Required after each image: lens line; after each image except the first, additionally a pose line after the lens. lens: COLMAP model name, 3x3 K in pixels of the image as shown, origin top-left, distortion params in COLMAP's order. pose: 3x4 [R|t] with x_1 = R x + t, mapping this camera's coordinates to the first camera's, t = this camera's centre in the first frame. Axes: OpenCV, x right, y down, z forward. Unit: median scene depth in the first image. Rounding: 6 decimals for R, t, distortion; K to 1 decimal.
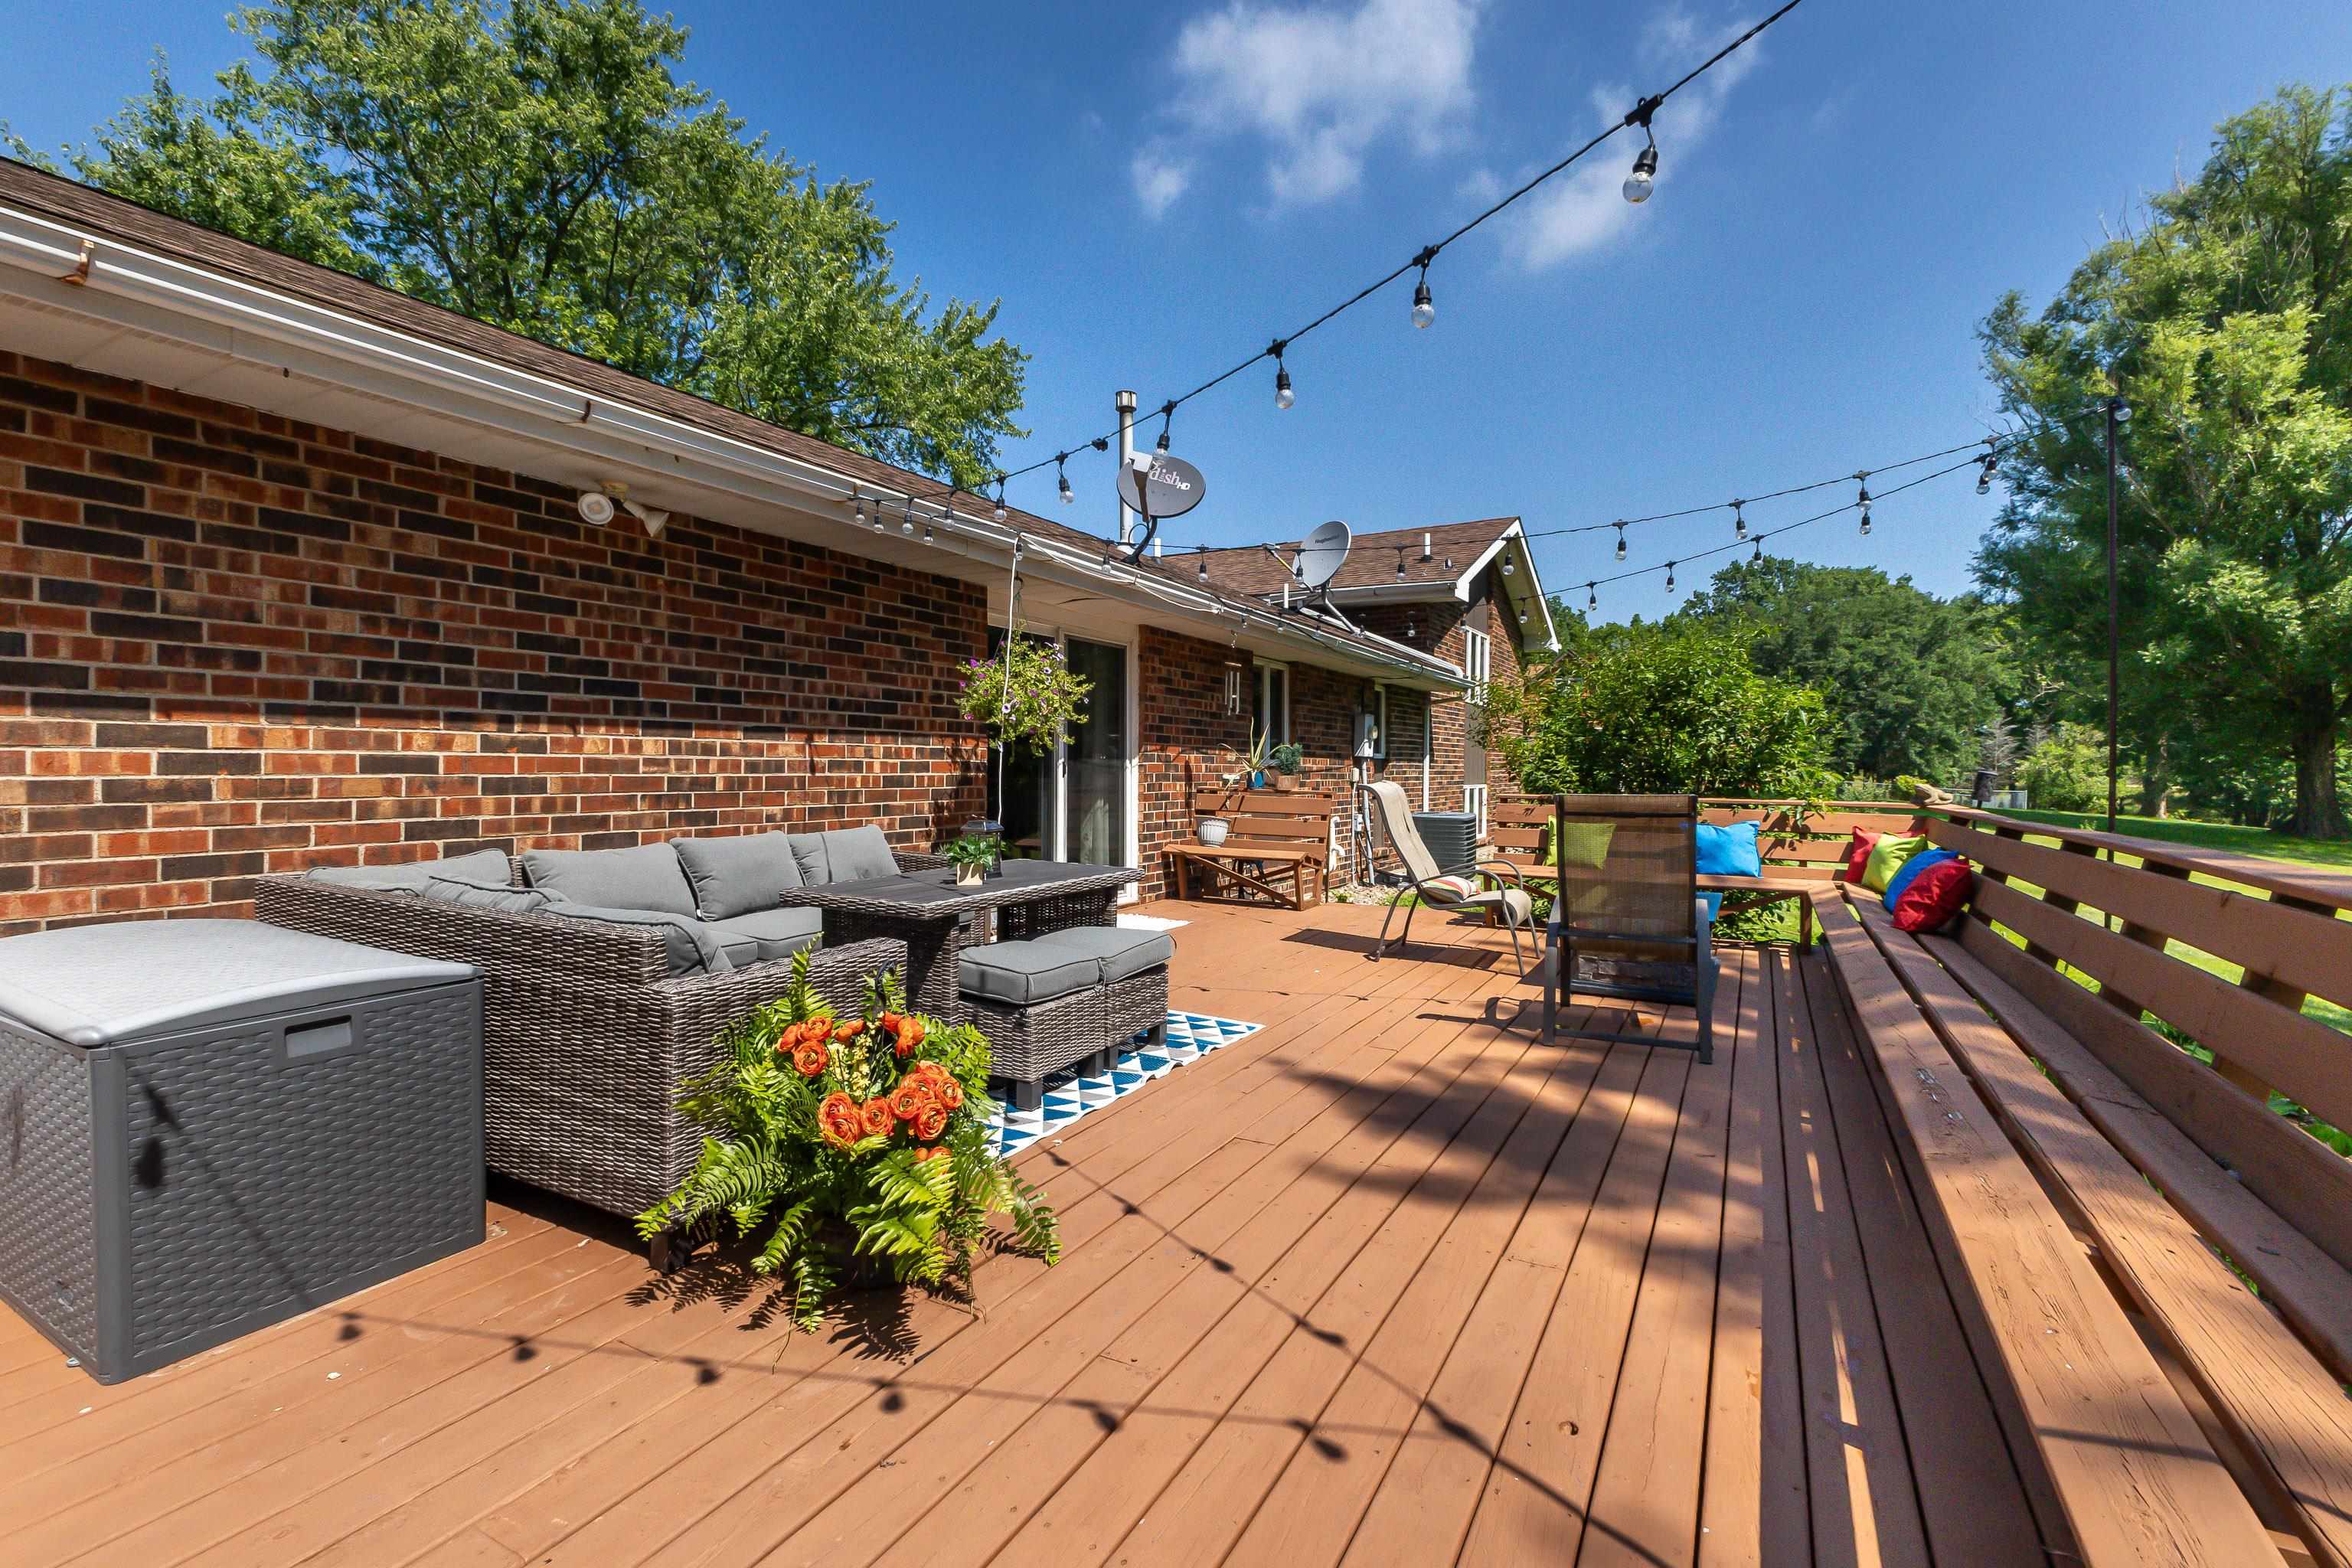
lens RADIAL K [[1059.6, 0, 1165.9], [0, 1059.6, 803.7], [0, 0, 1]] dist [0.010475, -0.003395]
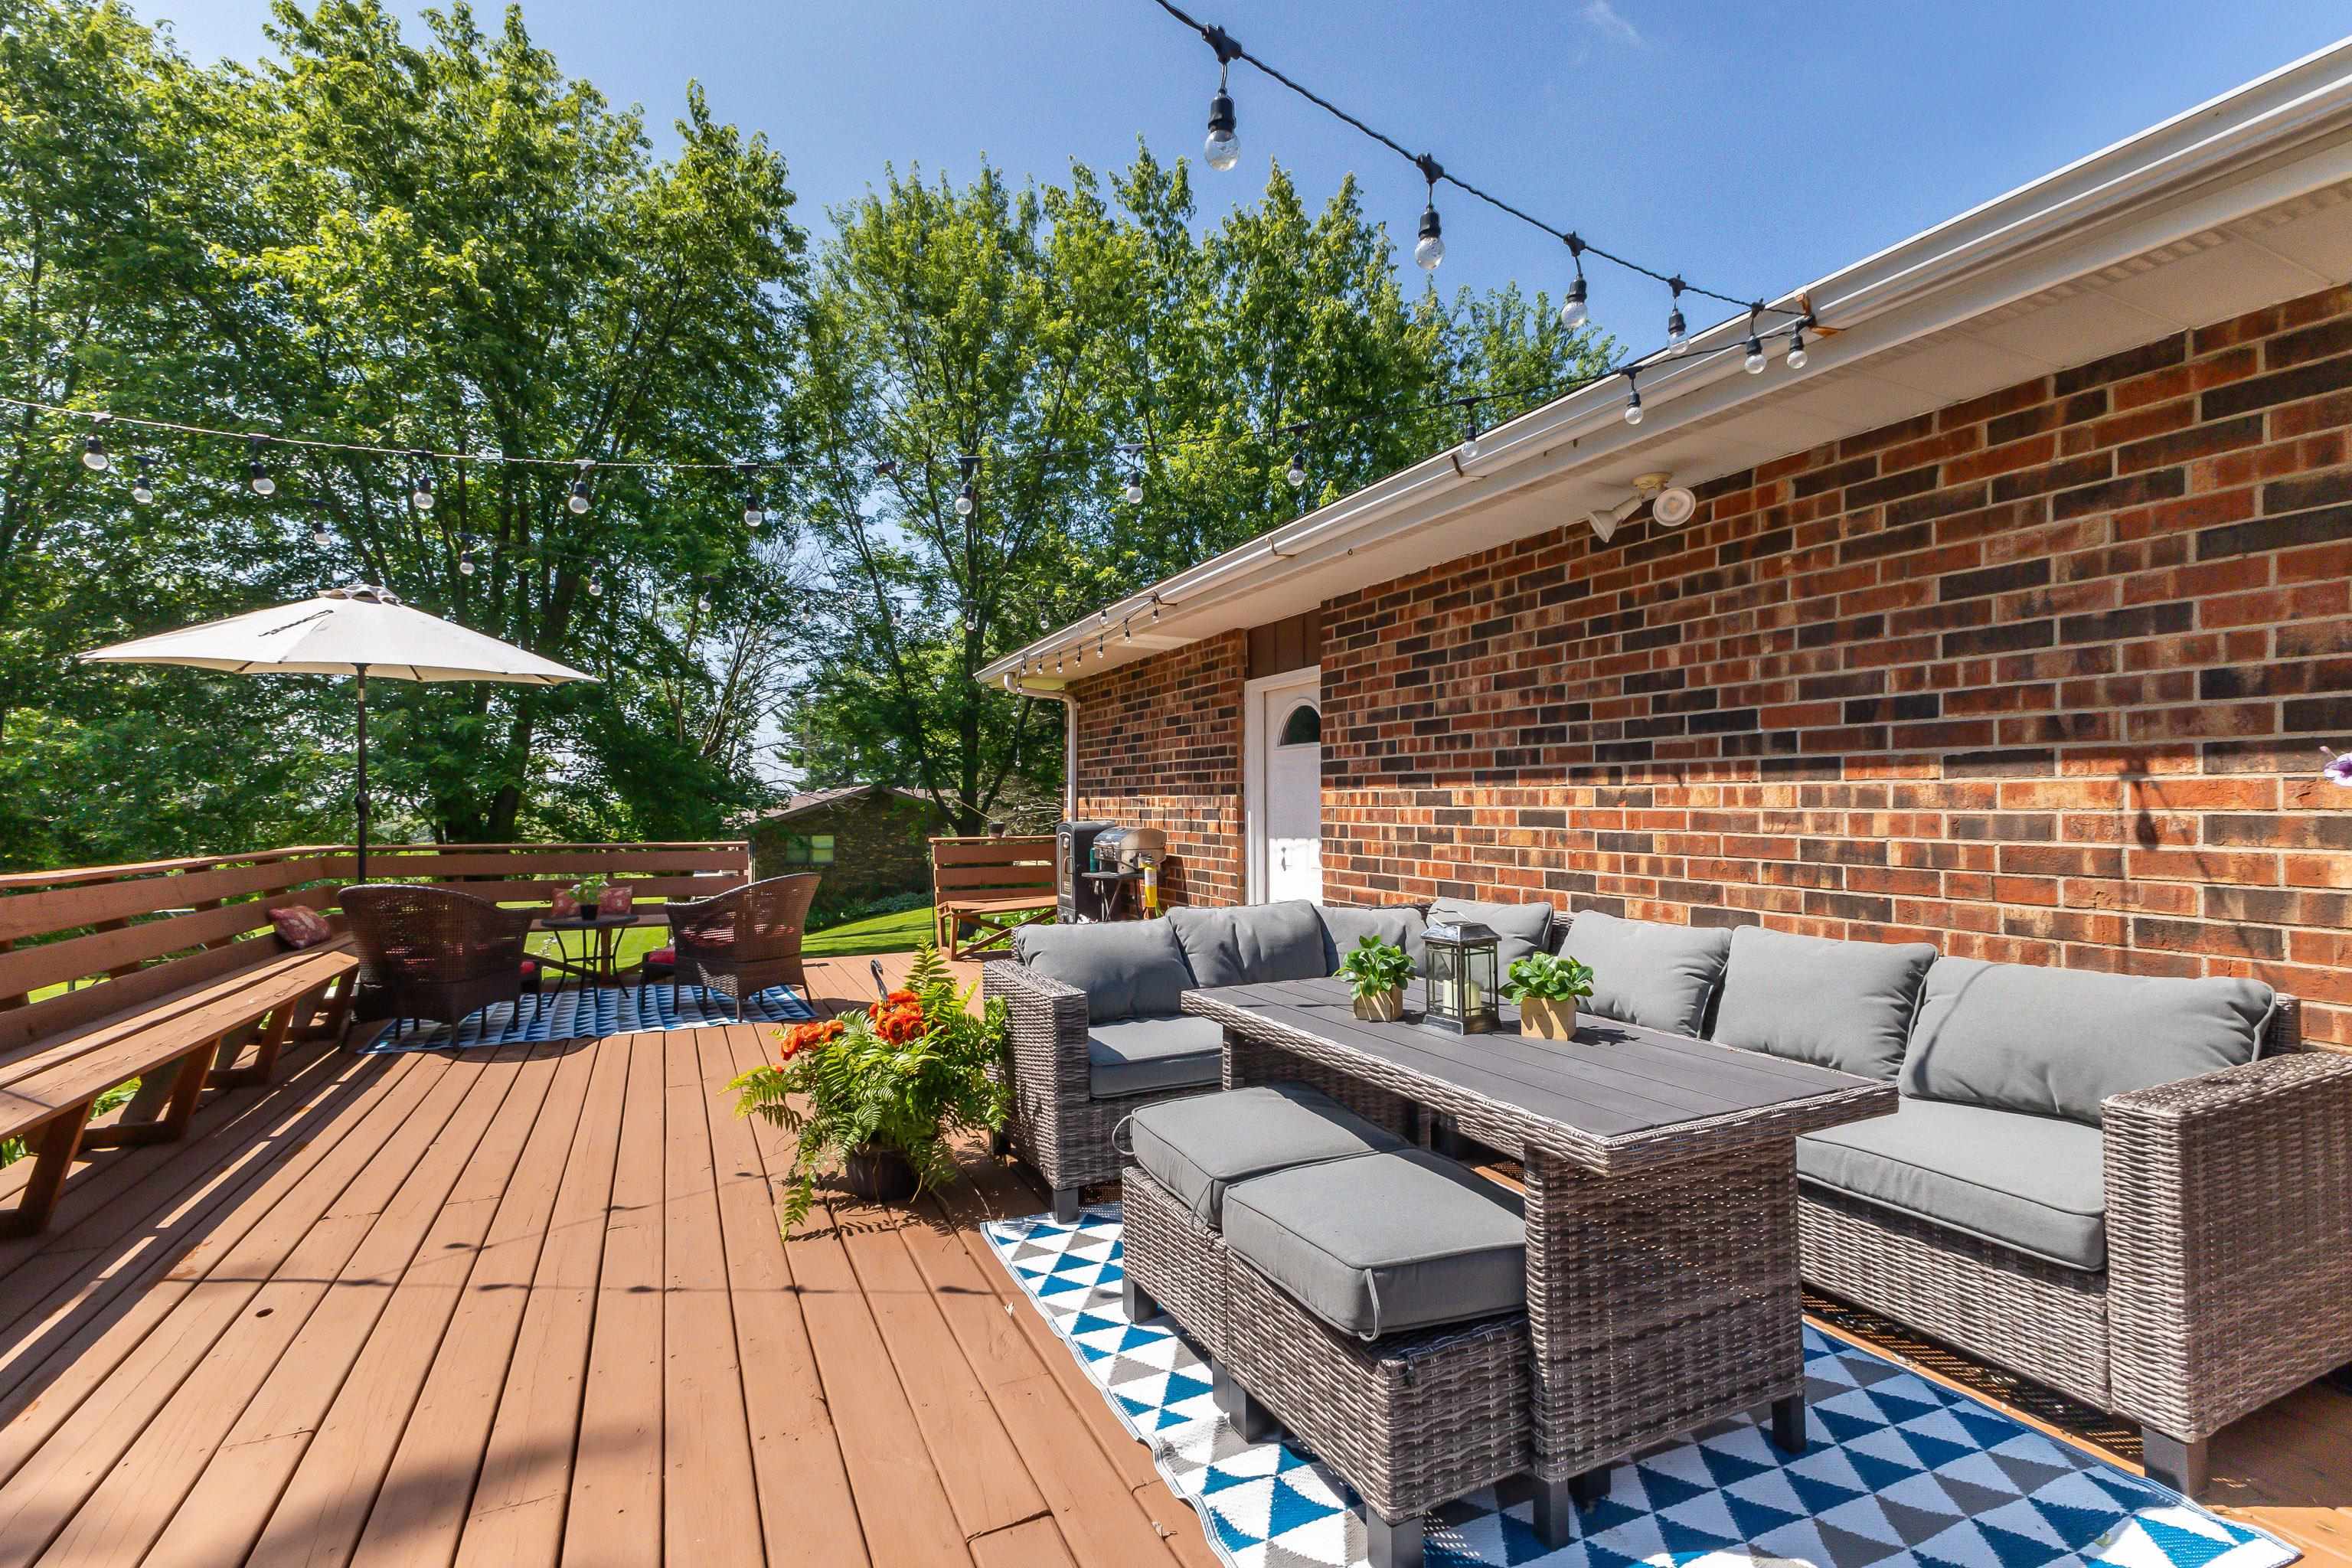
lens RADIAL K [[1059.6, 0, 1170.1], [0, 1059.6, 793.1], [0, 0, 1]] dist [0.010475, -0.003395]
pose [[-0.580844, -0.014860, -0.813879, 0.351022], [-0.032296, 0.999467, 0.004801, -0.048958], [0.813374, 0.029074, -0.581014, 1.152650]]
